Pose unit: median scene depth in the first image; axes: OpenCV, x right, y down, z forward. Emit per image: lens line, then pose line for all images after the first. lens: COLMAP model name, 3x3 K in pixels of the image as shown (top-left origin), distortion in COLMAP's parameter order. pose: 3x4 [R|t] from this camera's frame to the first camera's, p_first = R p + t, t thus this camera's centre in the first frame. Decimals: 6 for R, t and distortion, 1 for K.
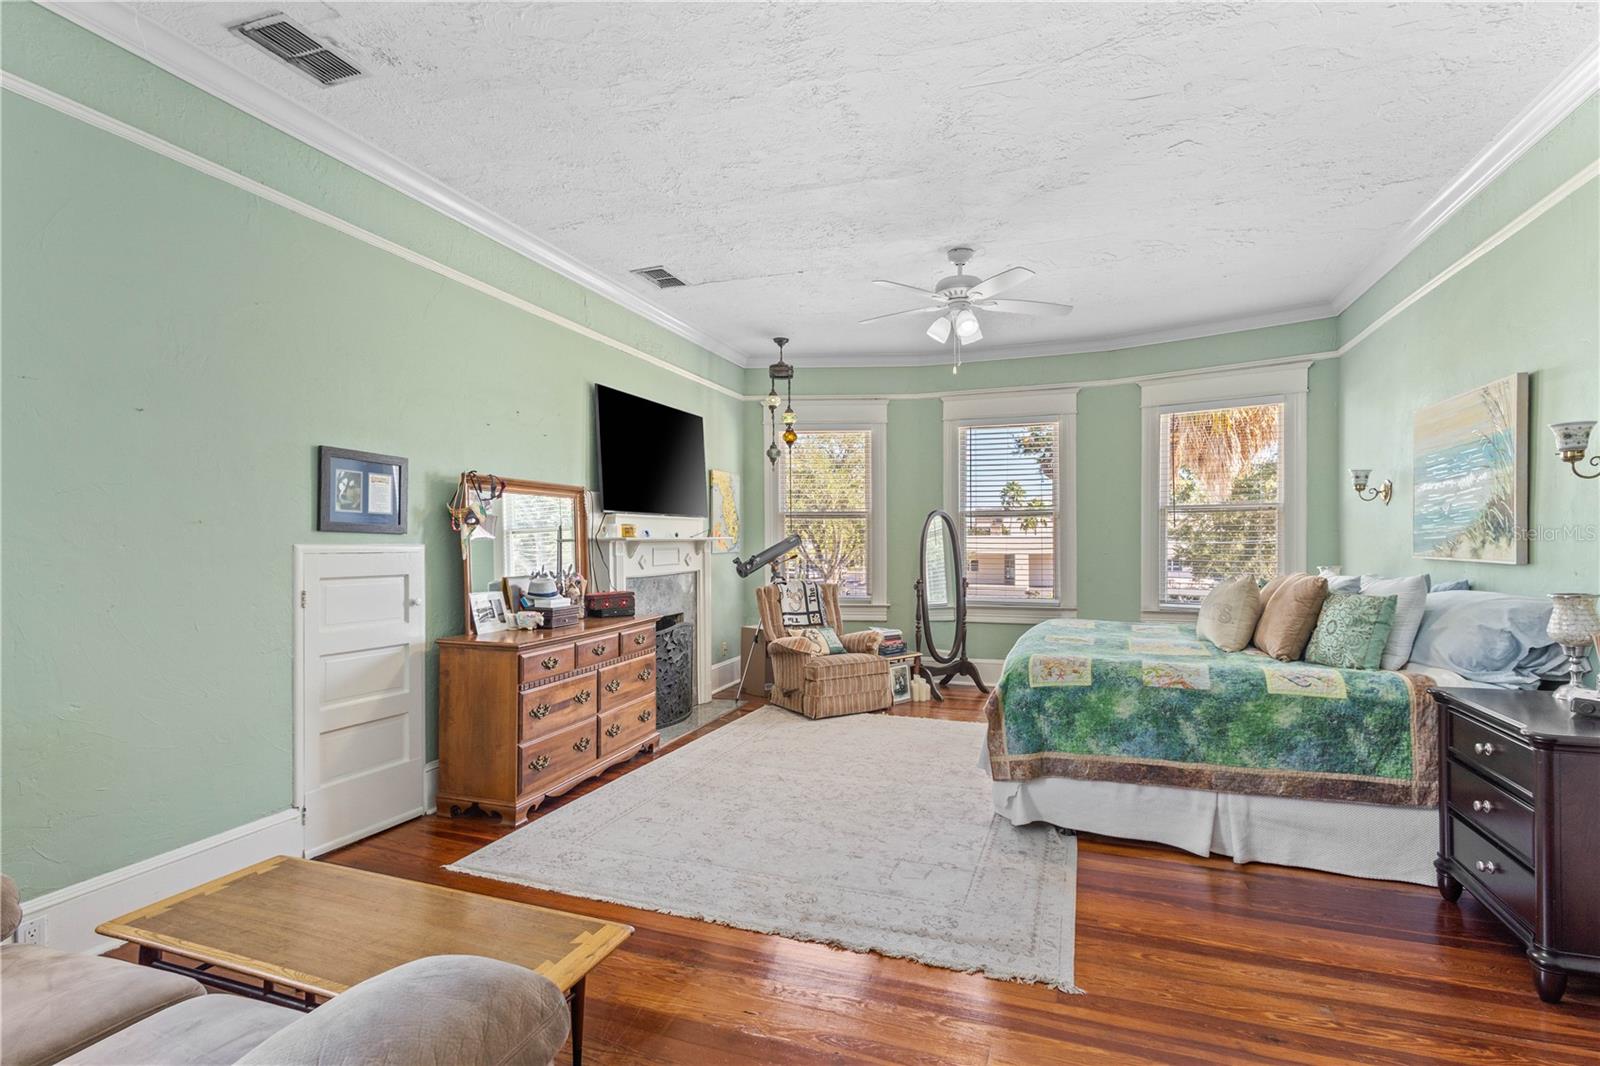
lens RADIAL K [[746.4, 0, 799.9], [0, 746.4, 535.8], [0, 0, 1]] dist [0.005935, 0.000147]
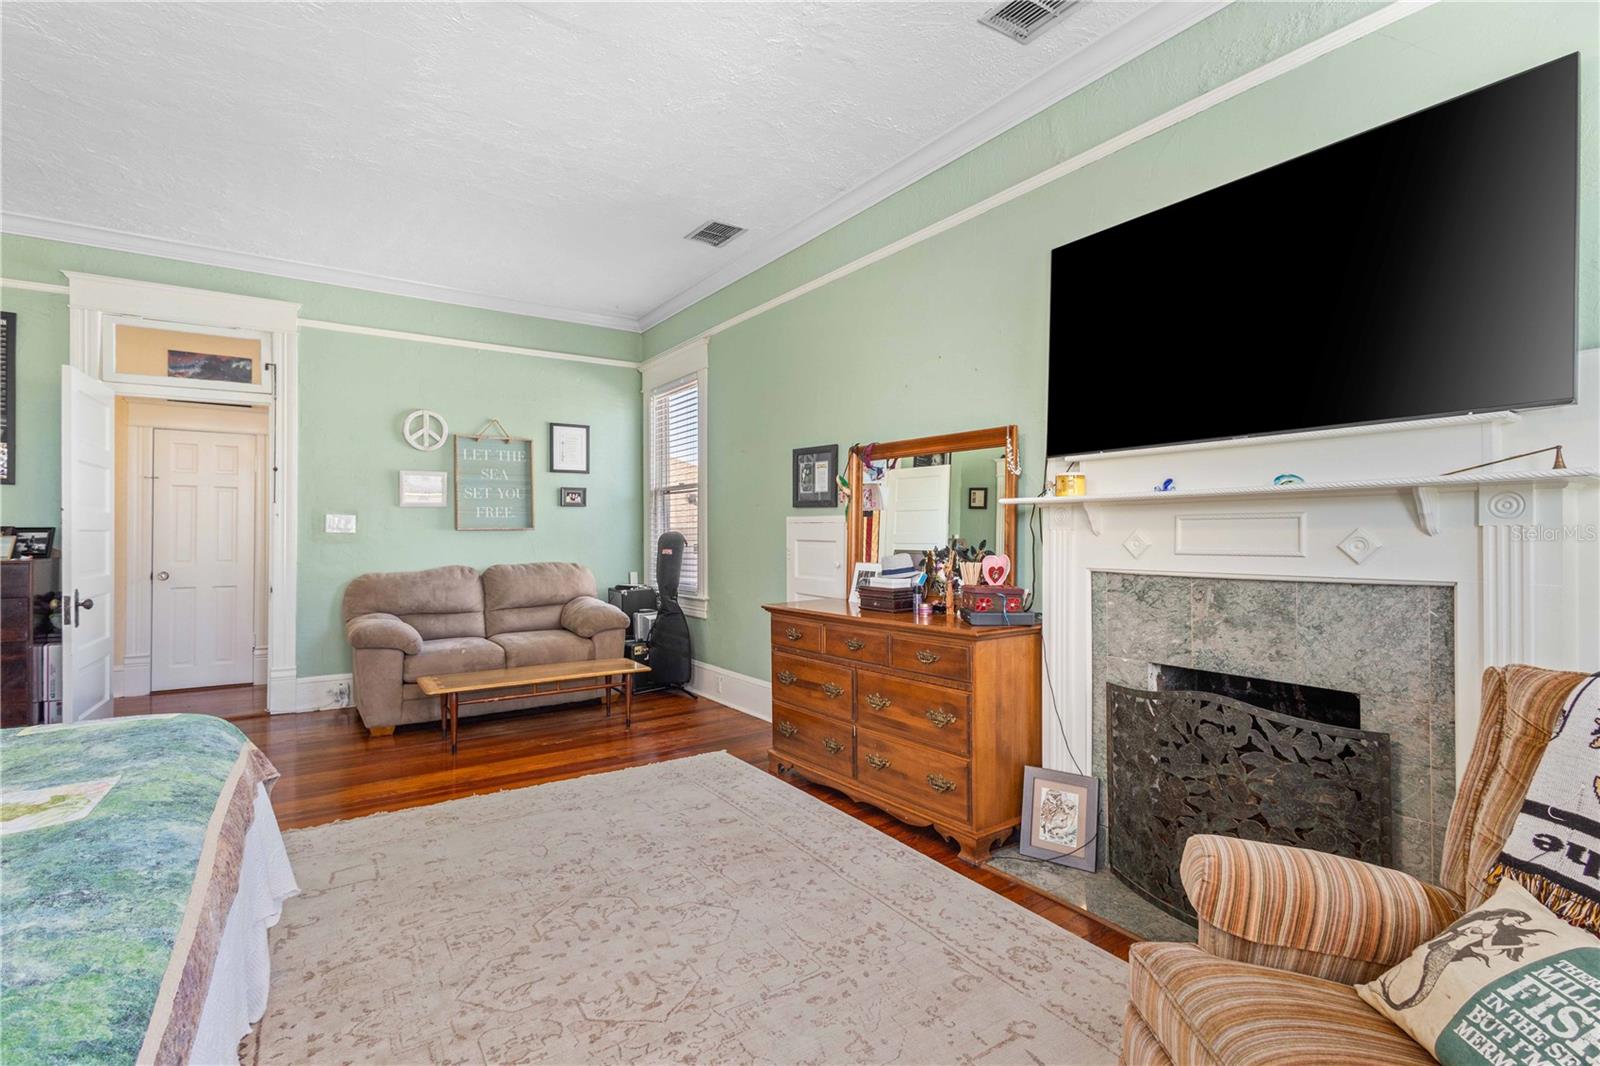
lens RADIAL K [[746.4, 0, 802.8], [0, 746.4, 534.5], [0, 0, 1]] dist [0.005935, 0.000147]
pose [[-0.574593, 0.006099, -0.818416, 0.477614], [0.009039, 0.999959, 0.001106, 0.039054], [0.818389, -0.006762, -0.574625, 1.628605]]
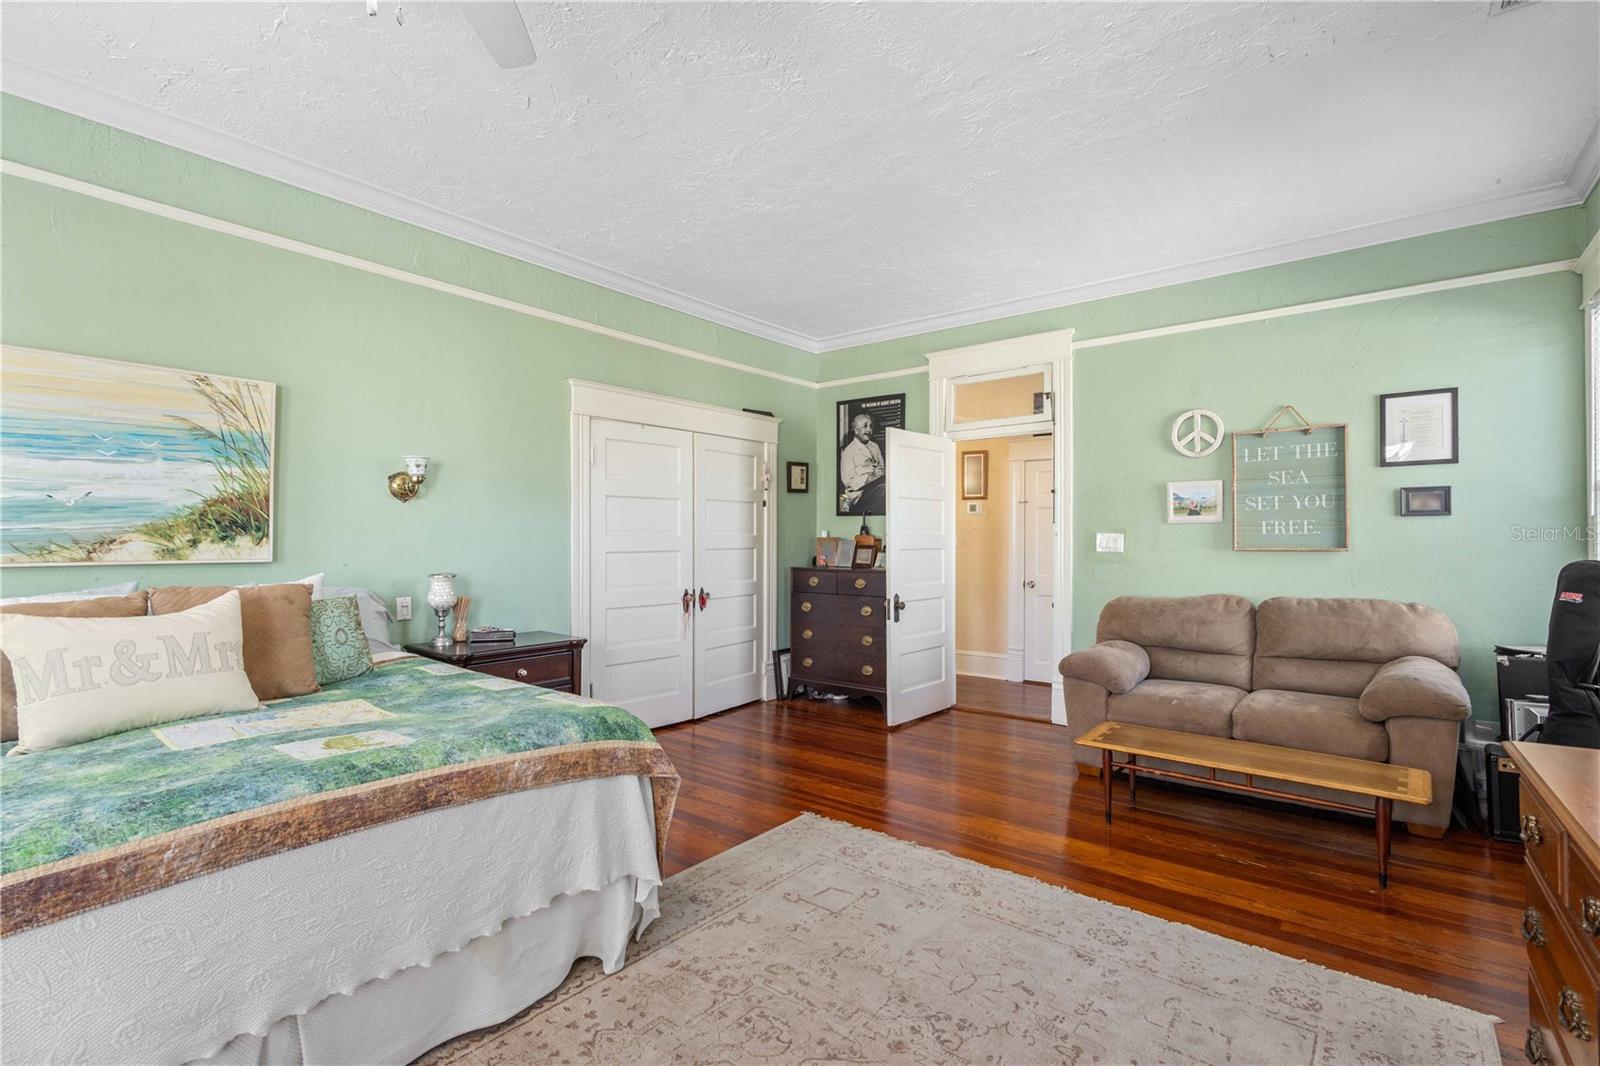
lens RADIAL K [[746.4, 0, 804.3], [0, 746.4, 531.8], [0, 0, 1]] dist [0.005935, 0.000147]
pose [[-0.950994, 0.006198, 0.309148, -0.082704], [0.001362, 0.999873, -0.015858, 0.012691], [-0.309207, -0.014660, -0.950882, 1.570481]]
